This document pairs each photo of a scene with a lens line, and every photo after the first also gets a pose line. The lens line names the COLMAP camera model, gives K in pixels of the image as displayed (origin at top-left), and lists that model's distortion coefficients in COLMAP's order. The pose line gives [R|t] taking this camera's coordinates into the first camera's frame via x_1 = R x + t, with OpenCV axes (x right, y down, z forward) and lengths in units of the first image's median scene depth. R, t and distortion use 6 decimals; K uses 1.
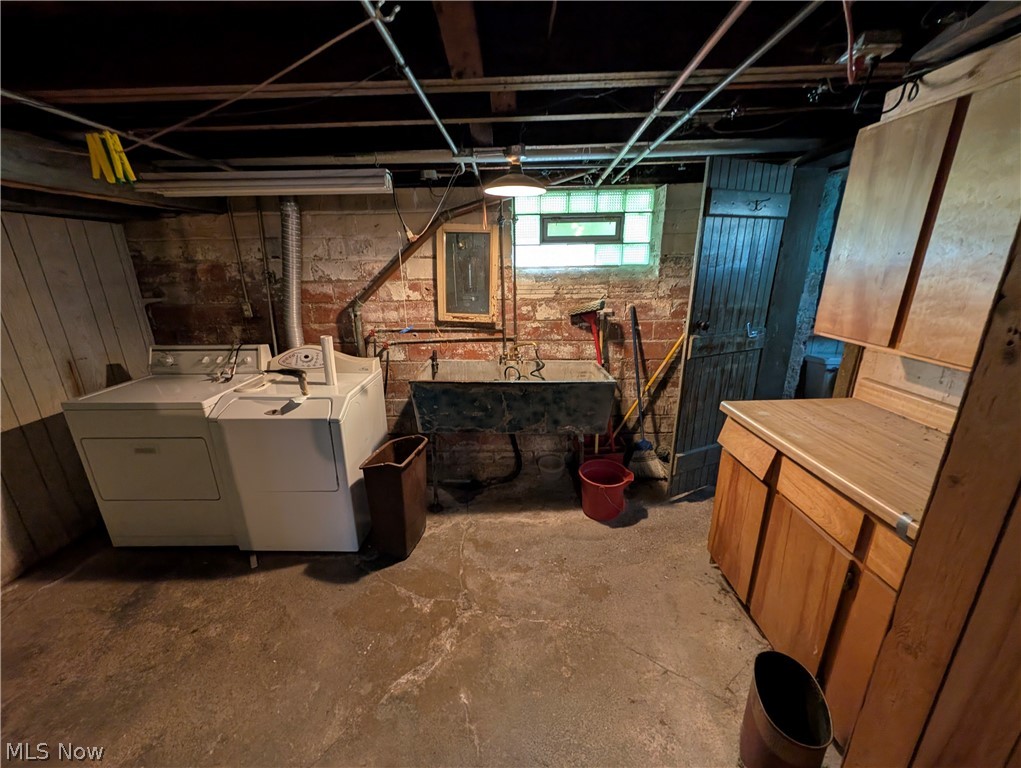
lens RADIAL K [[394.2, 0, 510.5], [0, 394.2, 384.0], [0, 0, 1]] dist [-0.000142, -0.000051]
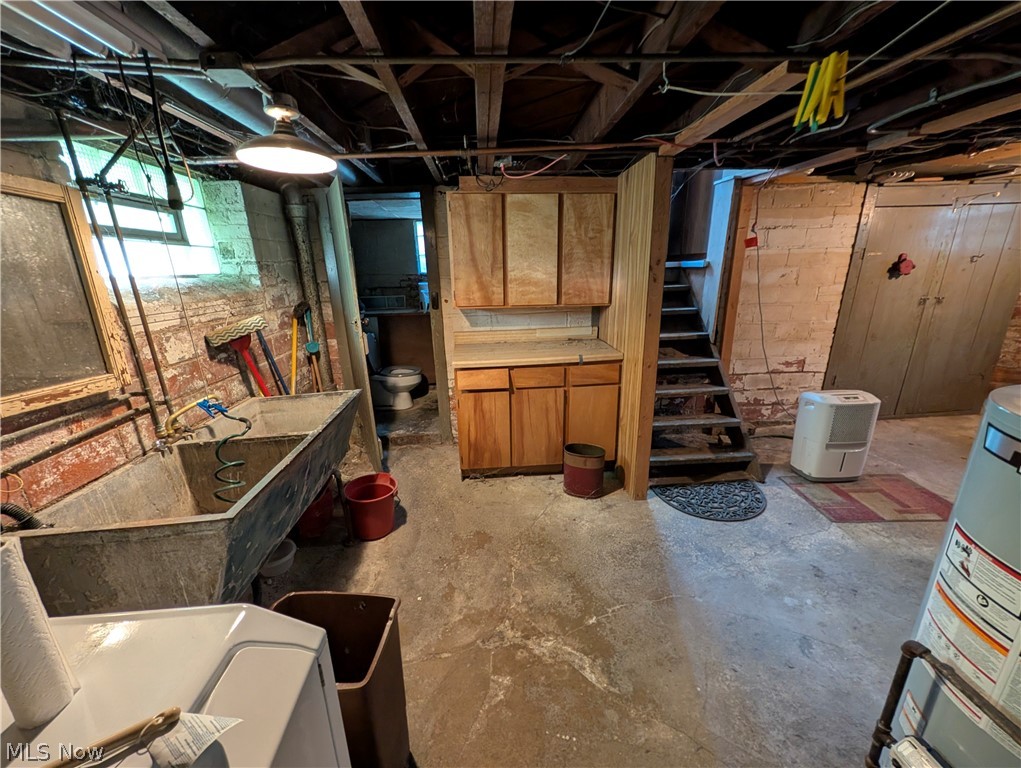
lens RADIAL K [[394.2, 0, 510.5], [0, 394.2, 384.0], [0, 0, 1]] dist [-0.000142, -0.000051]
pose [[-0.087889, -0.267161, 0.959636, -0.565590], [0.322887, 0.903709, 0.281163, -0.140422], [-0.942348, 0.334566, 0.006837, 0.533253]]
